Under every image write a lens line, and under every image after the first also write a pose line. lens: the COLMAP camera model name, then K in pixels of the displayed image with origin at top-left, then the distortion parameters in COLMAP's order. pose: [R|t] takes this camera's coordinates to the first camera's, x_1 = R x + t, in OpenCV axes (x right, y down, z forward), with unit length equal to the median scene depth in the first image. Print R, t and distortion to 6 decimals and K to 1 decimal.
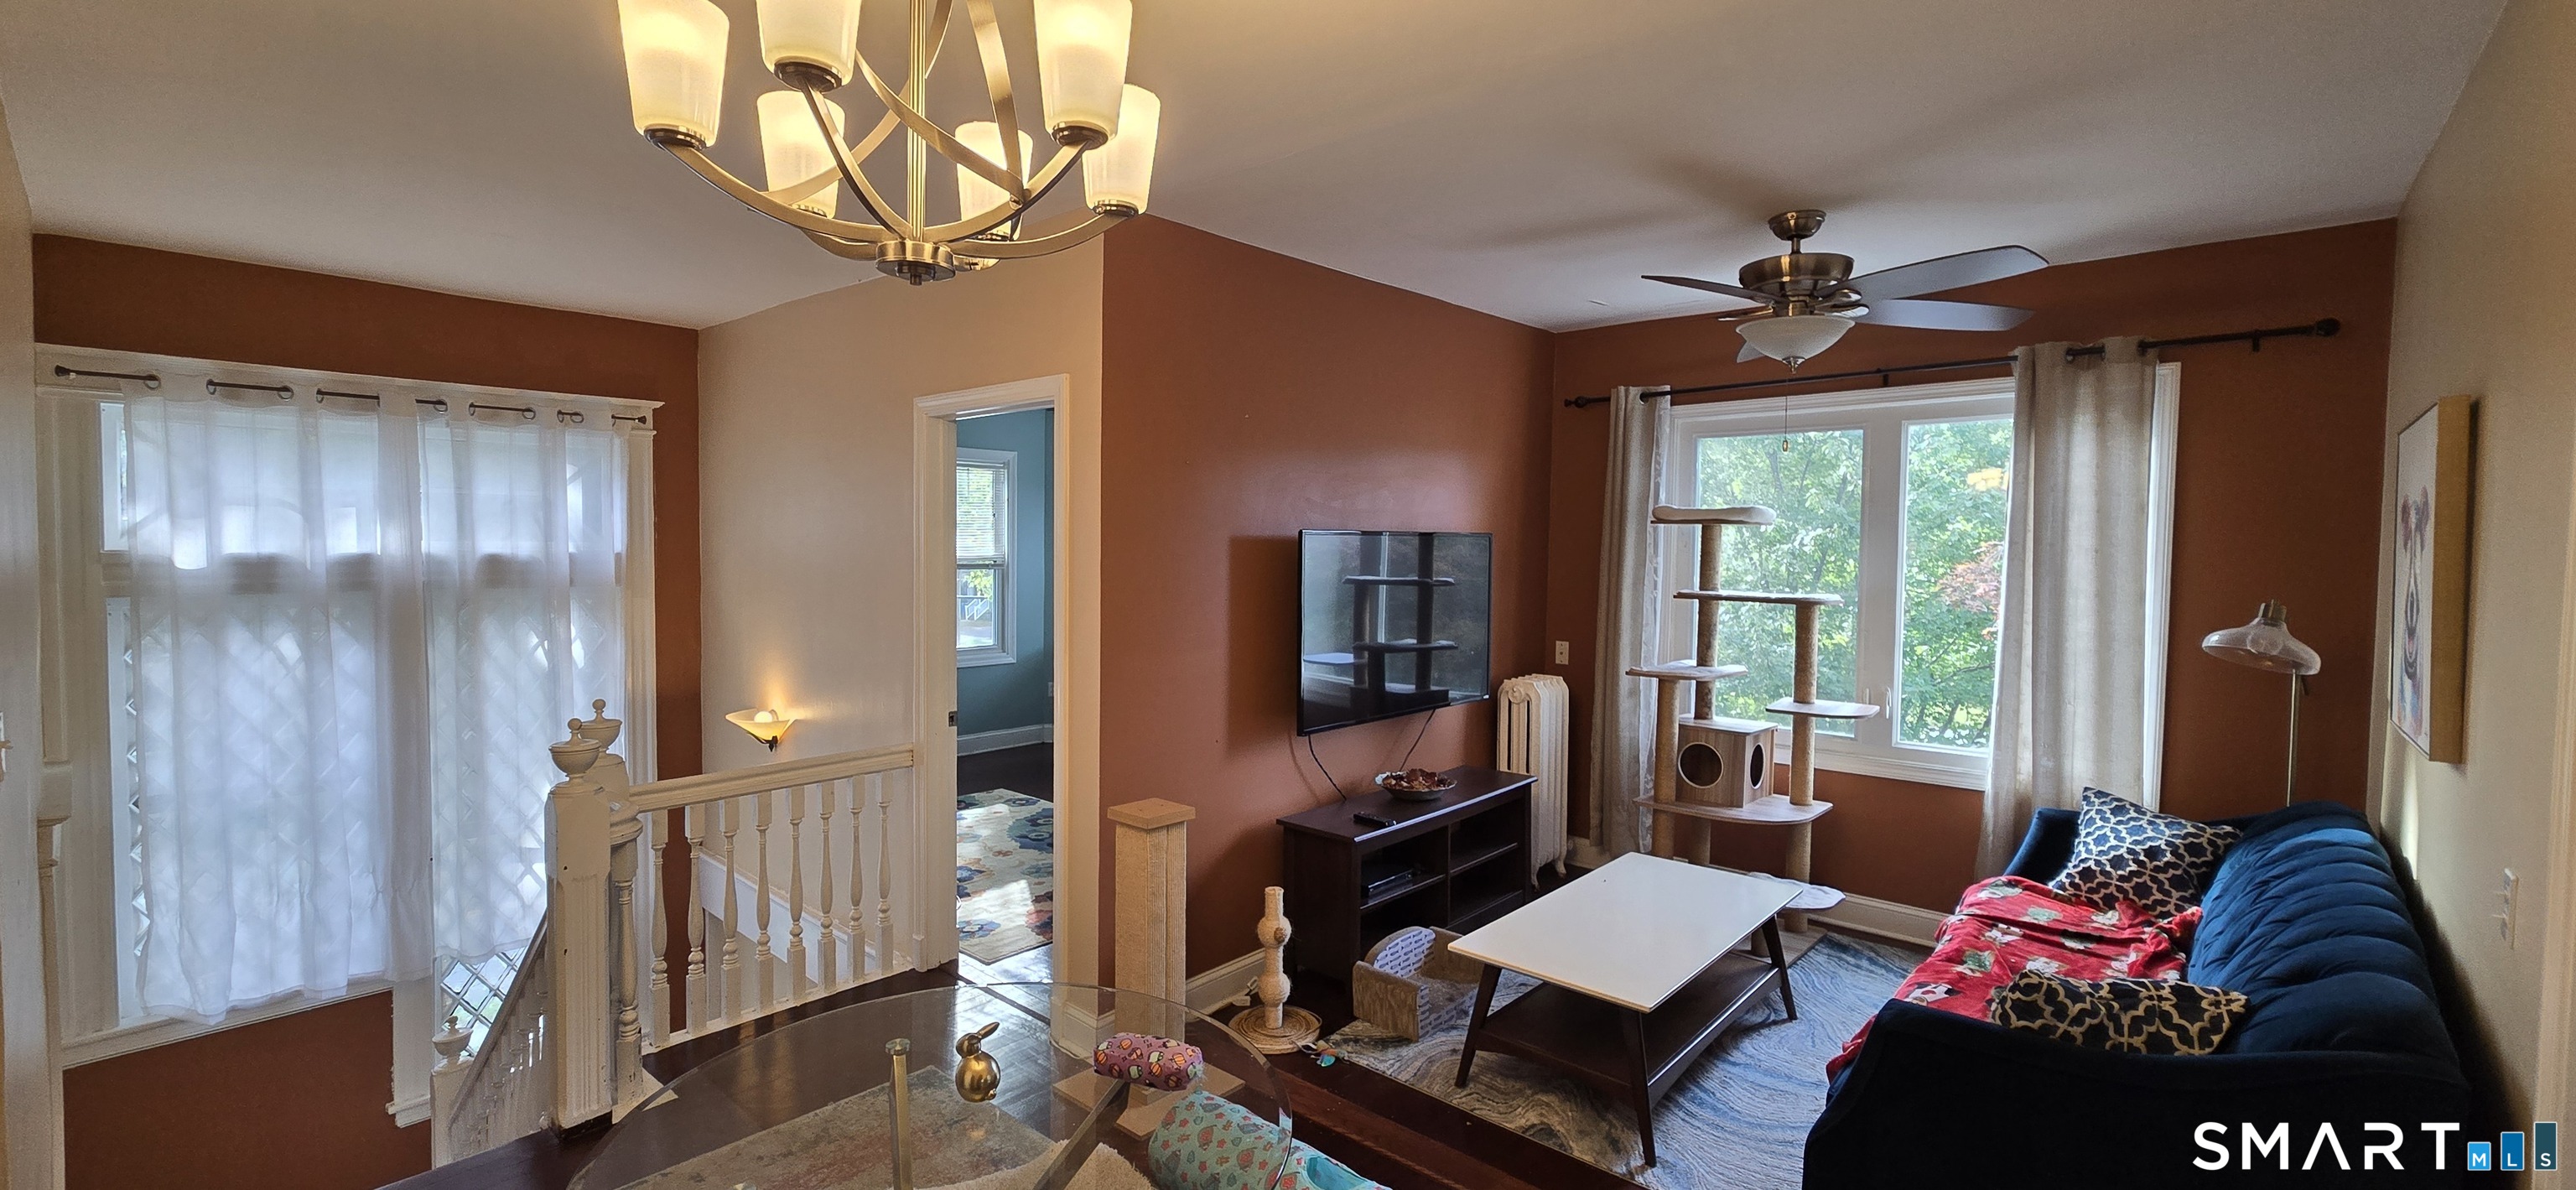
lens RADIAL K [[1051.8, 0, 1289.2], [0, 1051.8, 585.9], [0, 0, 1]] dist [-0.004230, -0.000551]
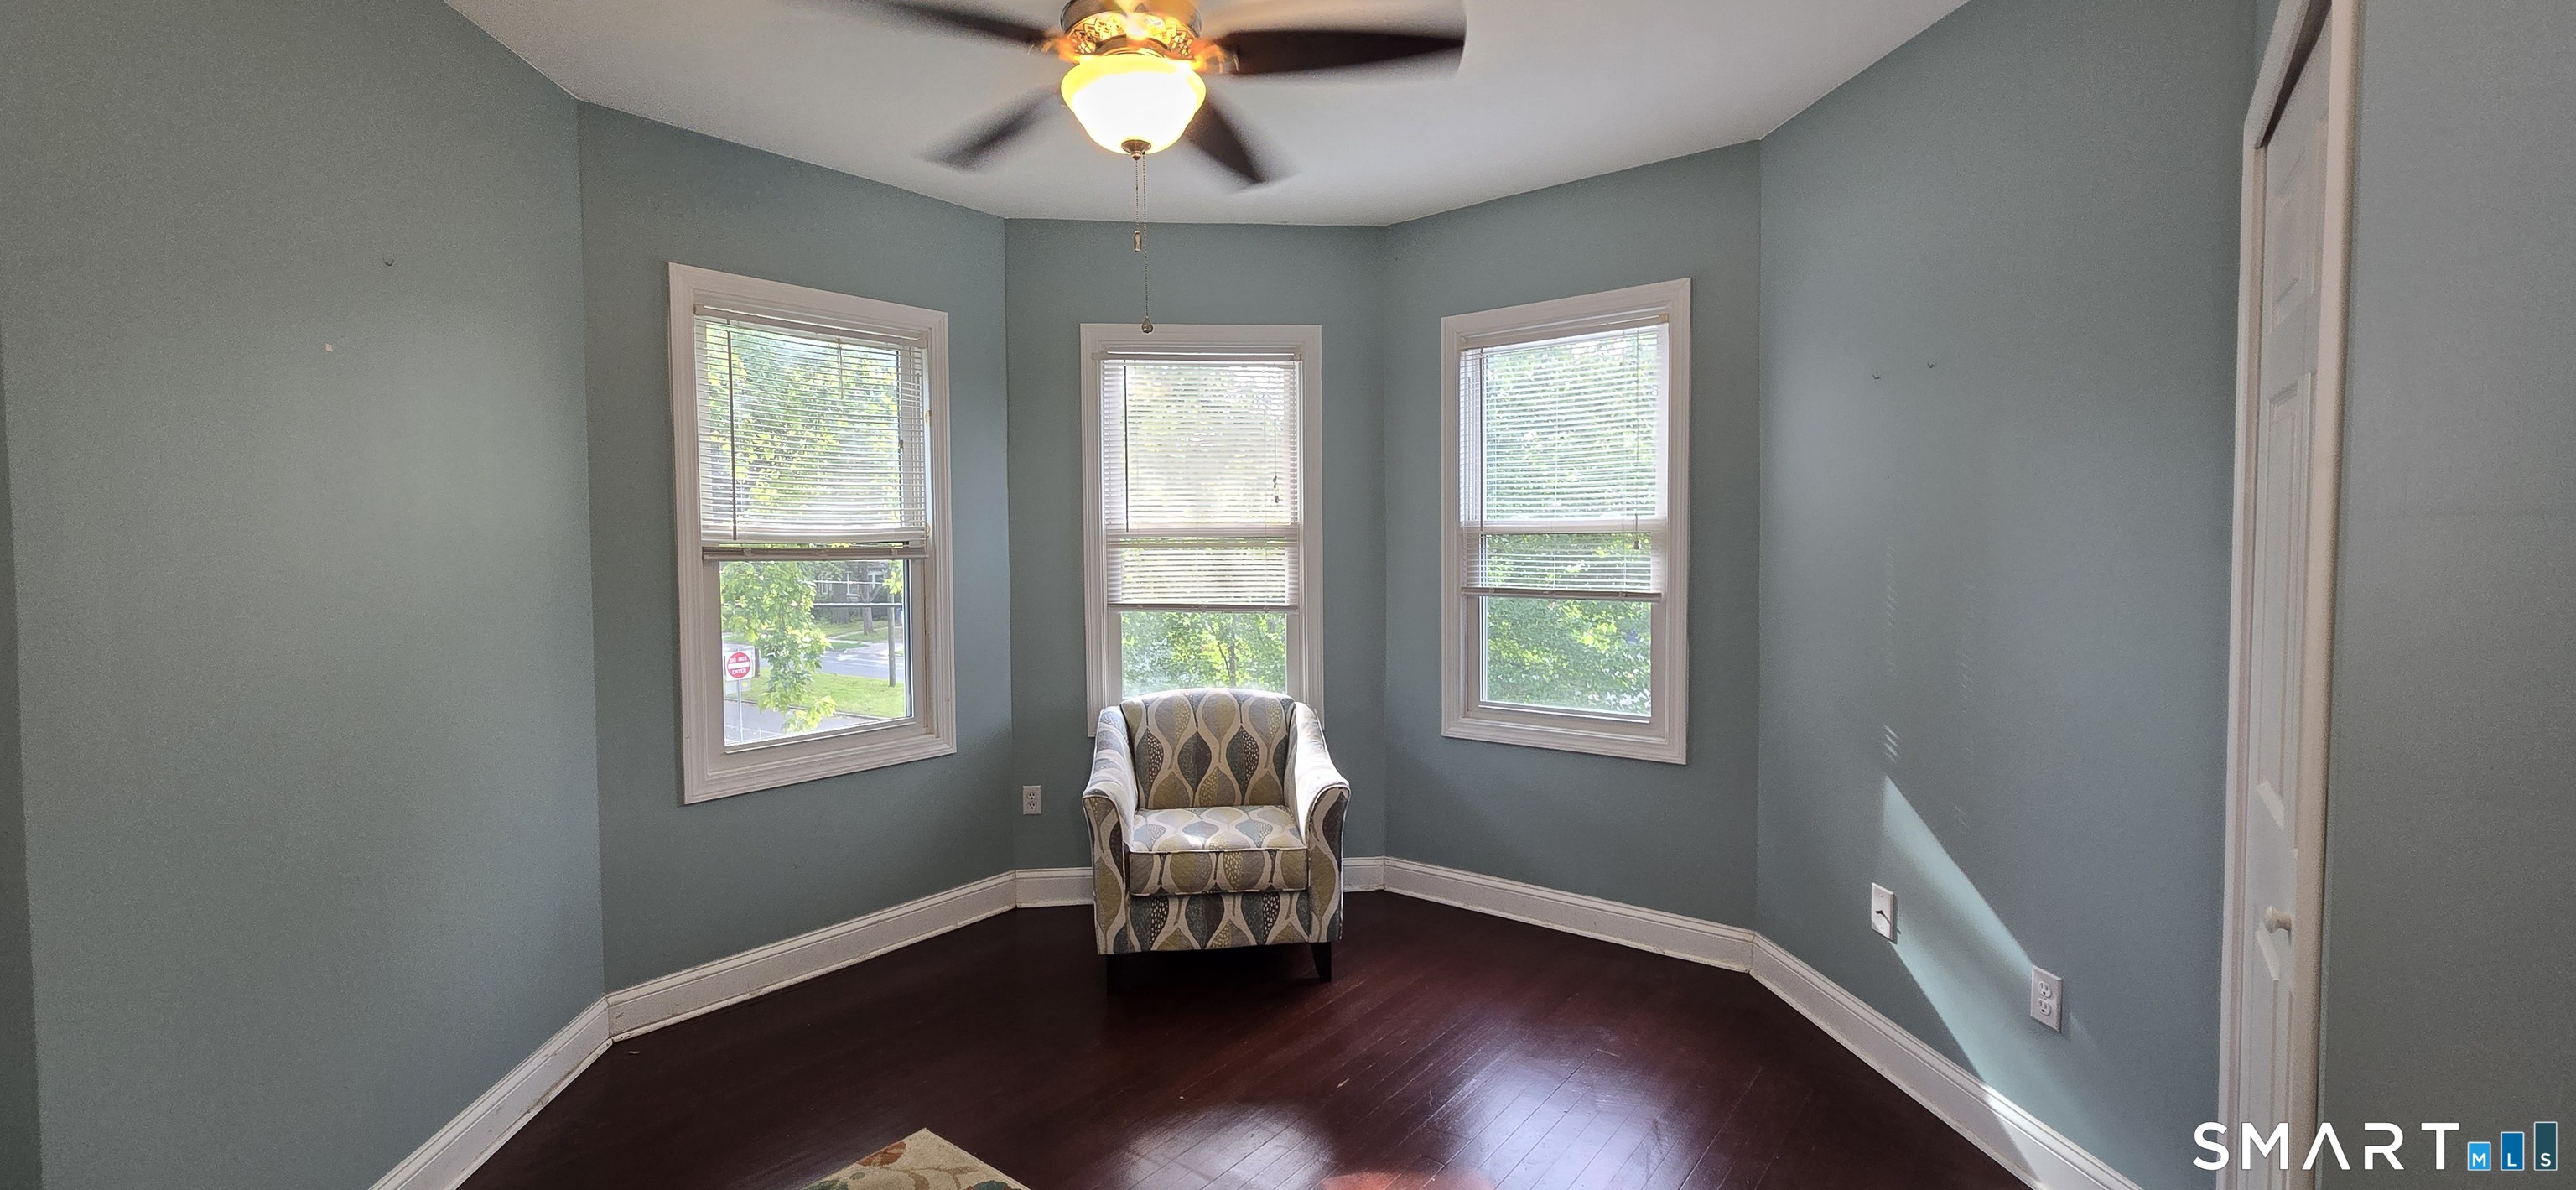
lens RADIAL K [[1051.8, 0, 1289.9], [0, 1051.8, 590.6], [0, 0, 1]] dist [-0.004230, -0.000551]
pose [[0.997774, -0.018334, 0.064121, -0.161786], [0.017215, 0.999690, 0.017961, -0.007904], [-0.064430, -0.016818, 0.997780, 0.605404]]
